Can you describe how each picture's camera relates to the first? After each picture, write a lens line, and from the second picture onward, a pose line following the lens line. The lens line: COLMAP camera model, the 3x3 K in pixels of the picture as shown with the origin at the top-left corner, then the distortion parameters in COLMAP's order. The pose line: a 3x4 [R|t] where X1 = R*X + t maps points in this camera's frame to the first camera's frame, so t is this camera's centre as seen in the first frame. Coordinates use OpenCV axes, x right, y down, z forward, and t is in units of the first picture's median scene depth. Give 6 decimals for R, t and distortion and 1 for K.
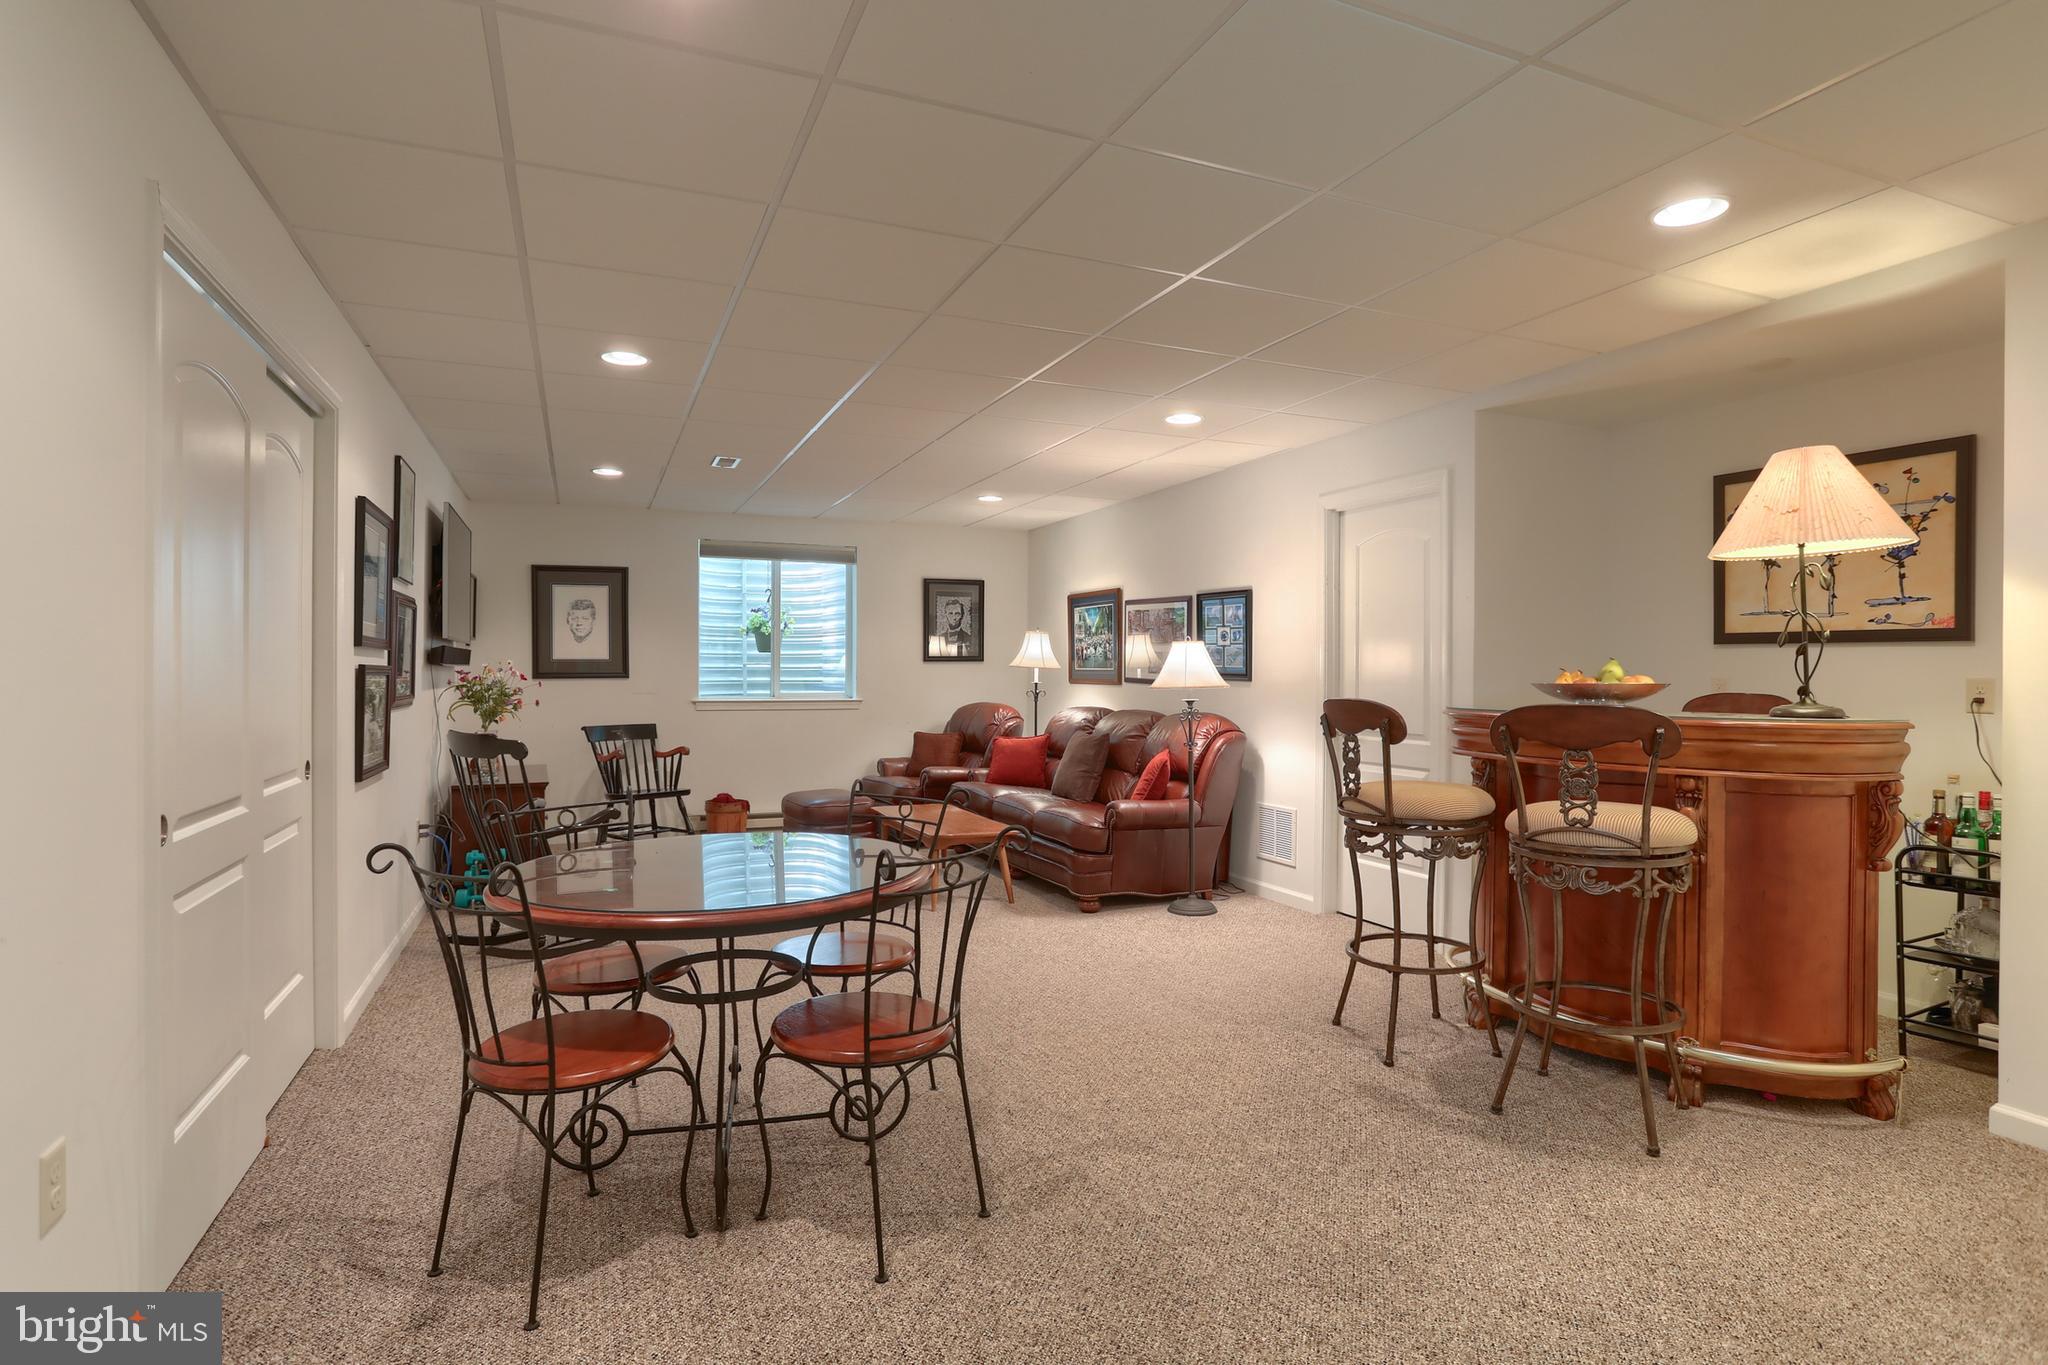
lens RADIAL K [[1037.7, 0, 1021.3], [0, 1037.7, 672.2], [0, 0, 1]] dist [-0.068914, 0.036260]
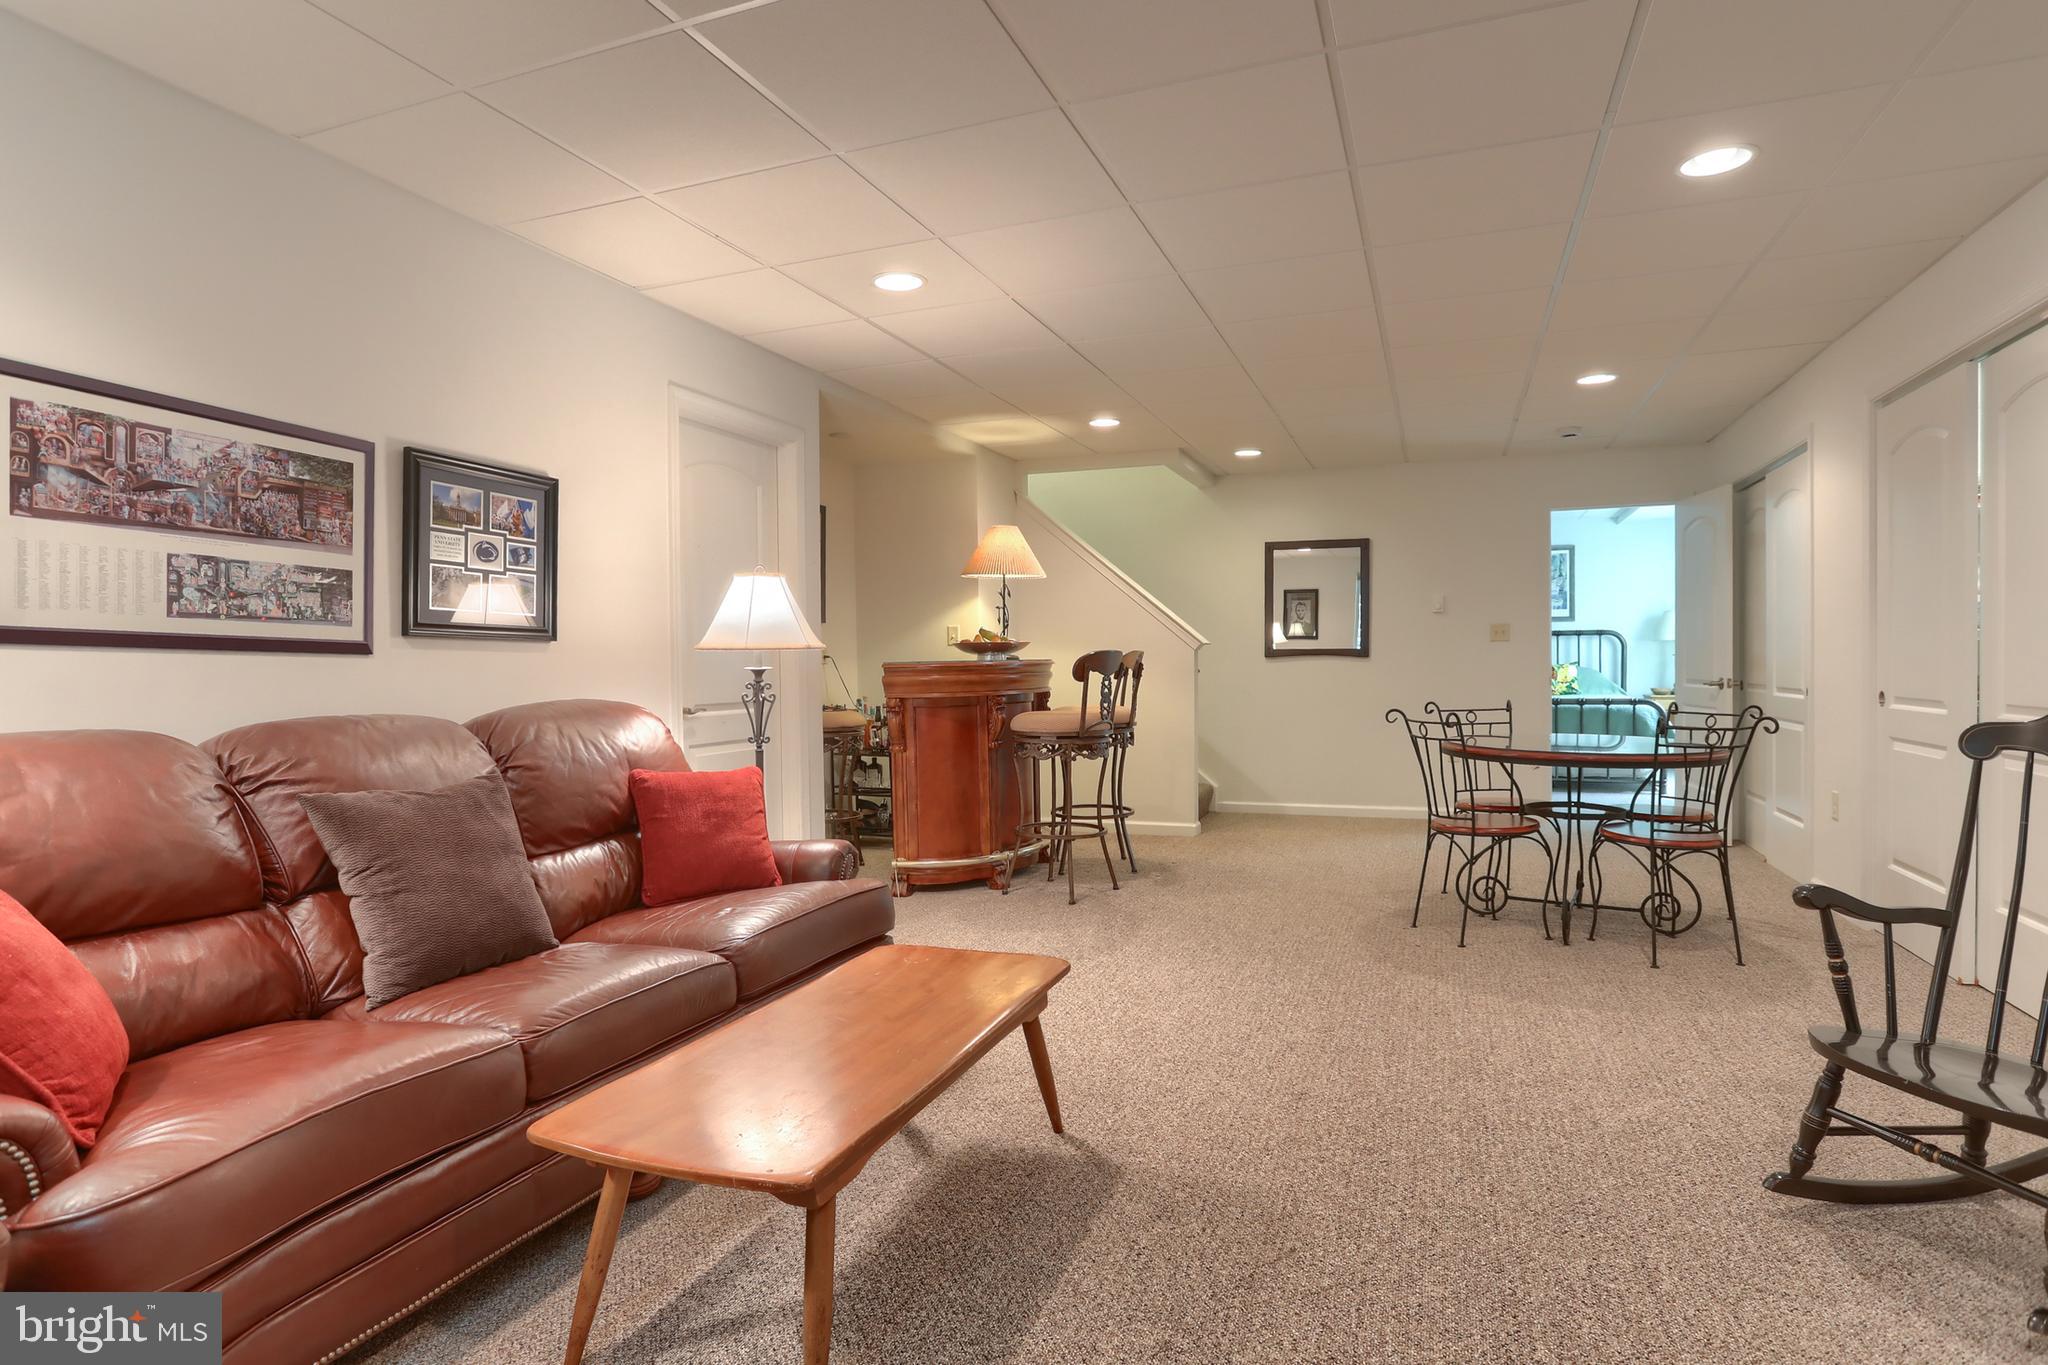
lens RADIAL K [[1037.7, 0, 1021.3], [0, 1037.7, 672.2], [0, 0, 1]] dist [-0.068914, 0.036260]
pose [[-0.706855, -0.001723, 0.707356, -0.385564], [0.009663, 0.999880, 0.012091, 0.022650], [-0.707293, 0.015382, -0.706754, 1.312862]]
